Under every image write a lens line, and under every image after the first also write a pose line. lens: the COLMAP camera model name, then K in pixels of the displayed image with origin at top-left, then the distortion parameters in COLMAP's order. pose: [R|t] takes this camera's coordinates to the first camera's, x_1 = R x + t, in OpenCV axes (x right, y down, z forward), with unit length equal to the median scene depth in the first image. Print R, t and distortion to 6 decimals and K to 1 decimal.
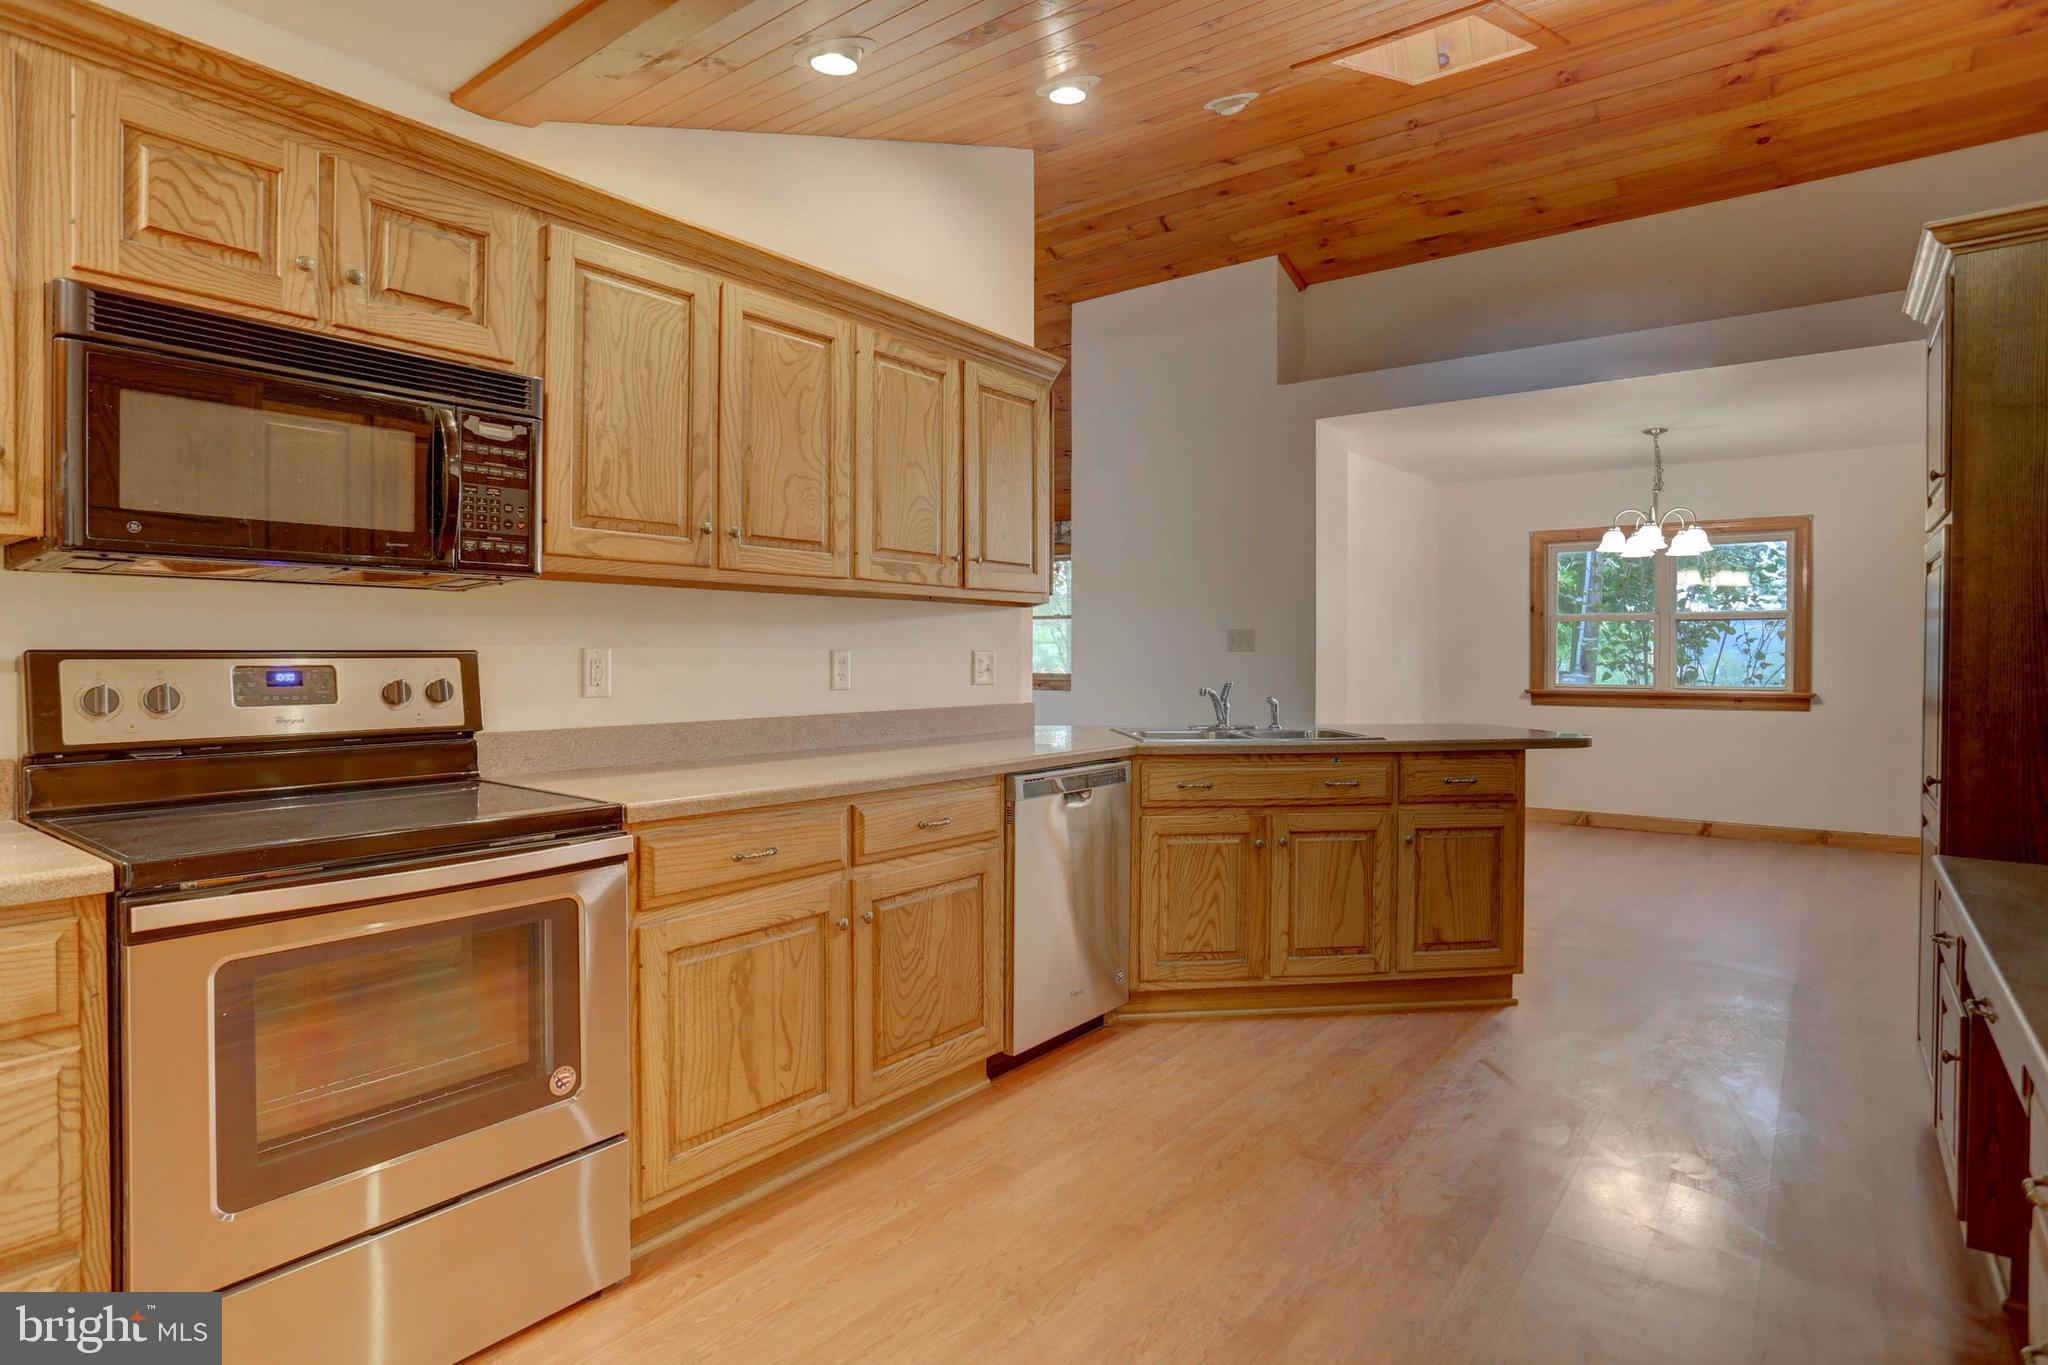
lens RADIAL K [[1136.5, 0, 1036.3], [0, 1136.5, 687.4], [0, 0, 1]] dist [-0.025611, 0.018743]
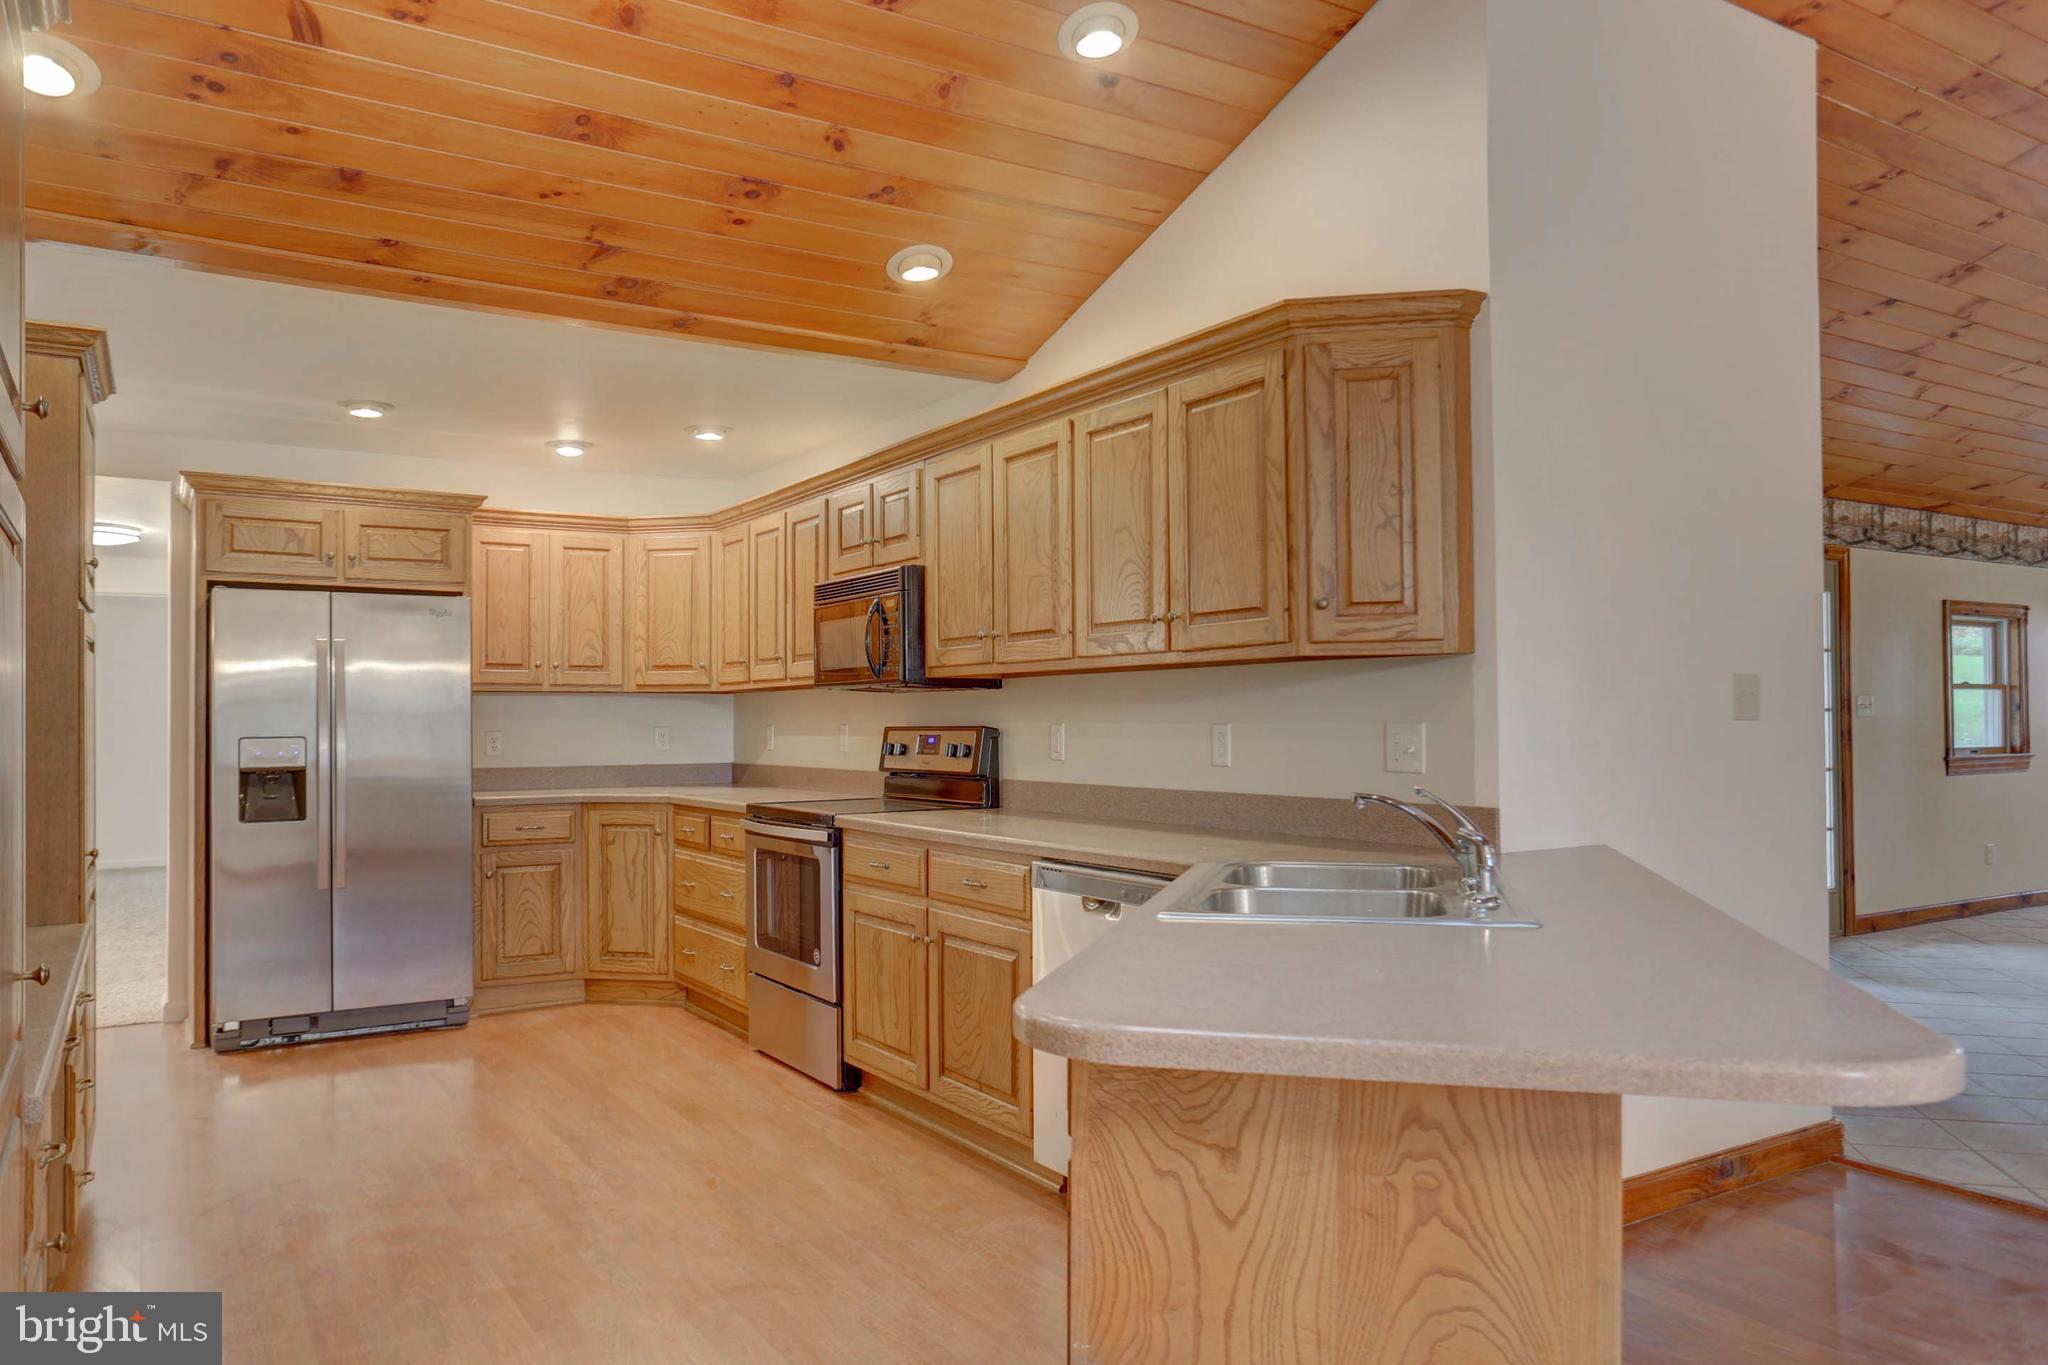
lens RADIAL K [[1433.6, 0, 1011.3], [0, 1433.6, 731.8], [0, 0, 1]] dist [0.013076, 0.031196]
pose [[-0.390984, 0.007030, -0.920371, 0.889200], [-0.020992, 0.999643, 0.016553, -0.038579], [0.920158, 0.025792, -0.390697, 1.194317]]
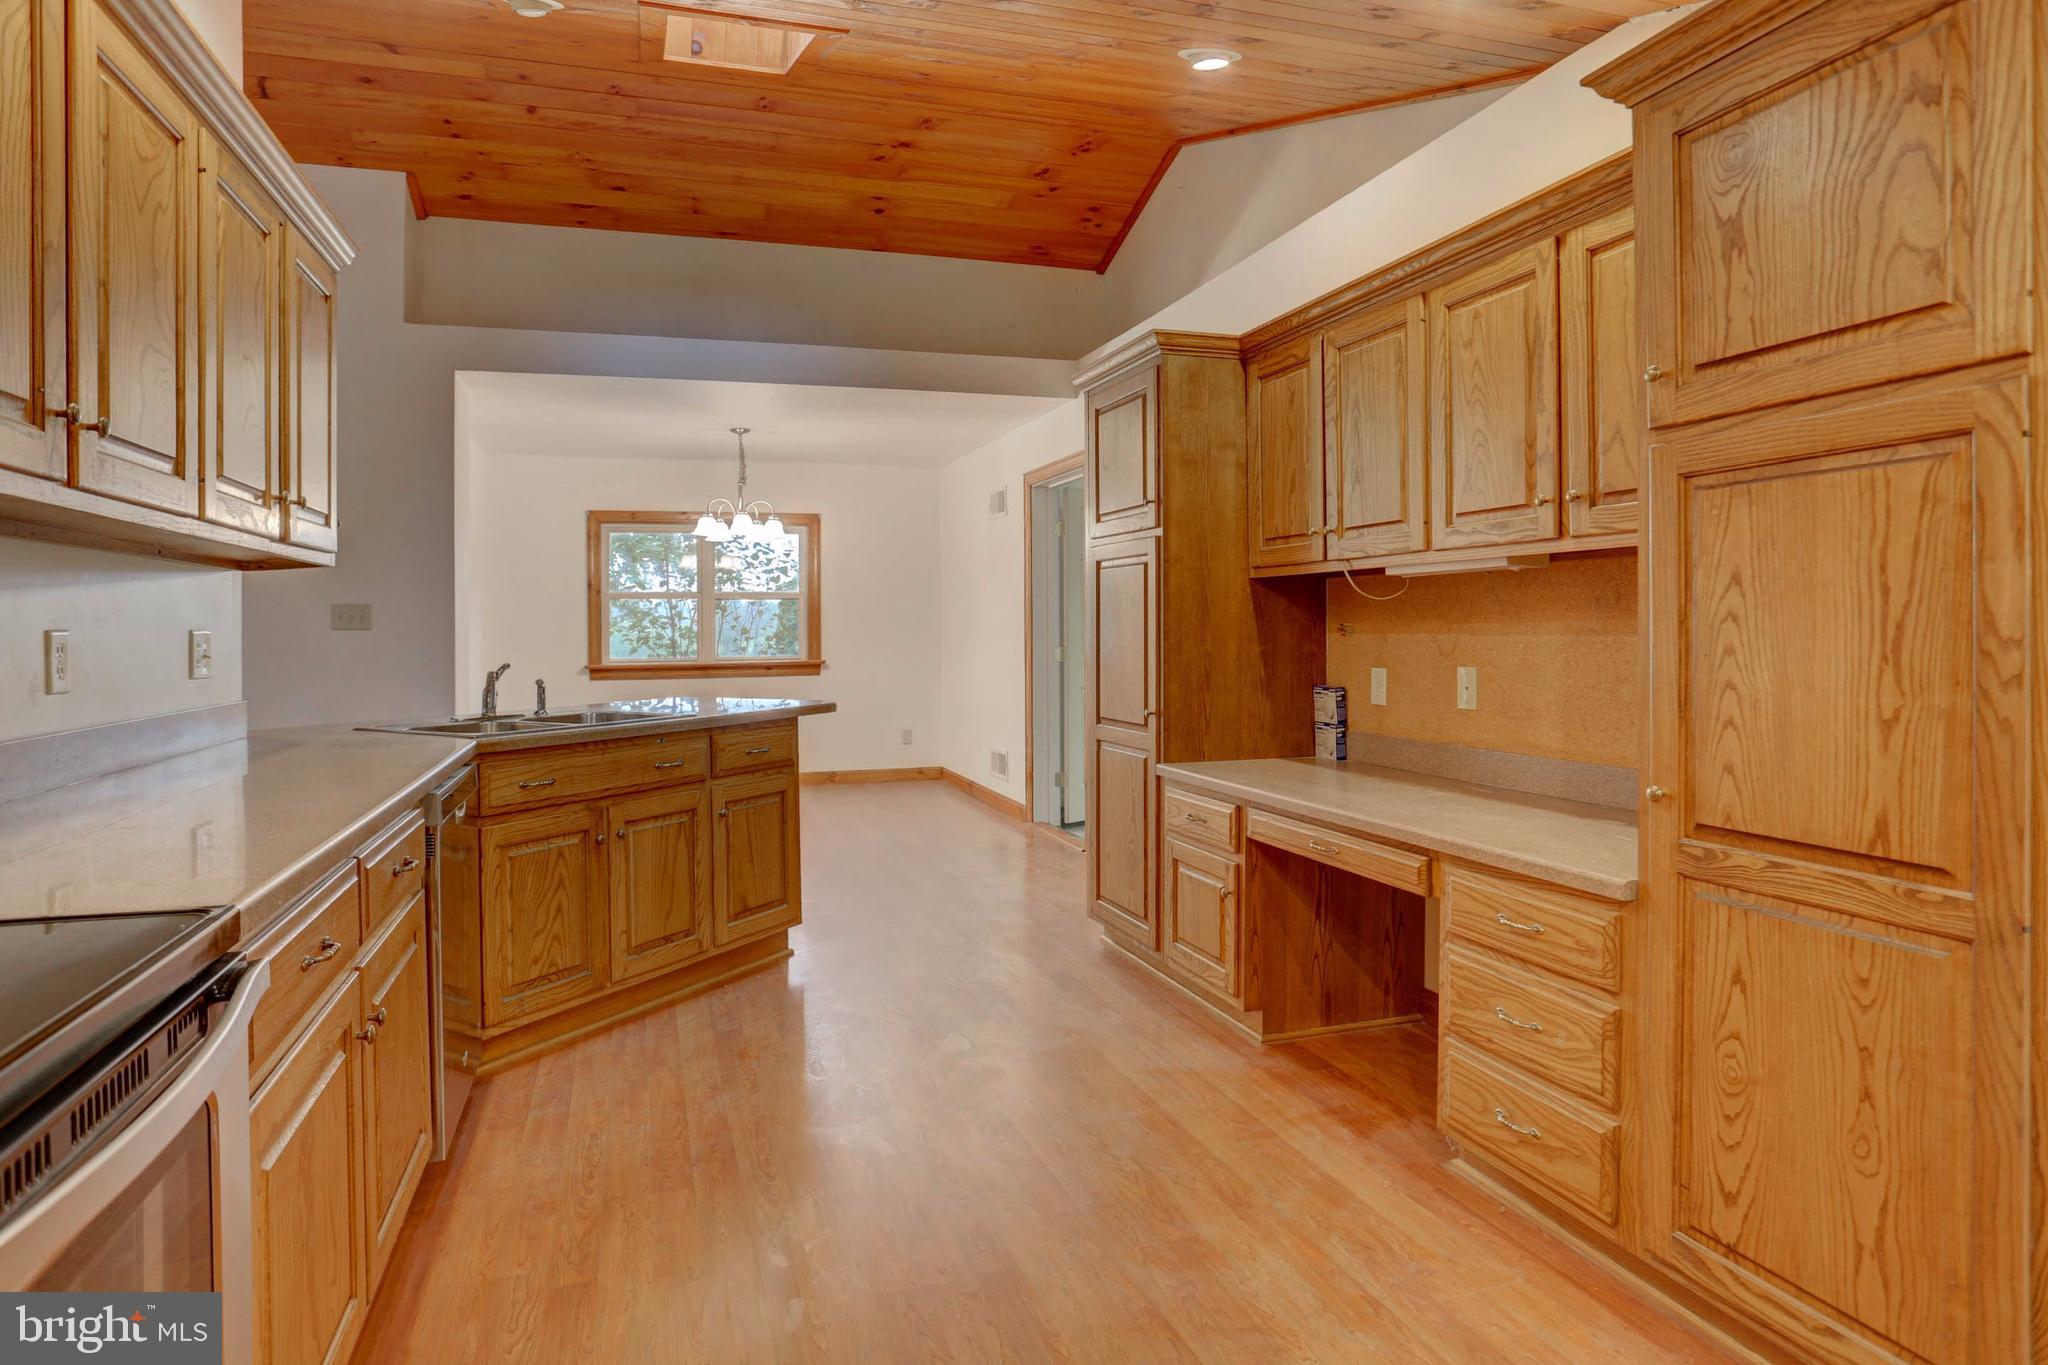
lens RADIAL K [[1136.5, 0, 994.1], [0, 1136.5, 650.6], [0, 0, 1]] dist [-0.025611, 0.018743]
pose [[0.594995, -0.022513, 0.803414, -0.336180], [0.033329, 0.999439, 0.003324, -0.005672], [-0.803038, 0.024799, 0.595412, 0.203040]]
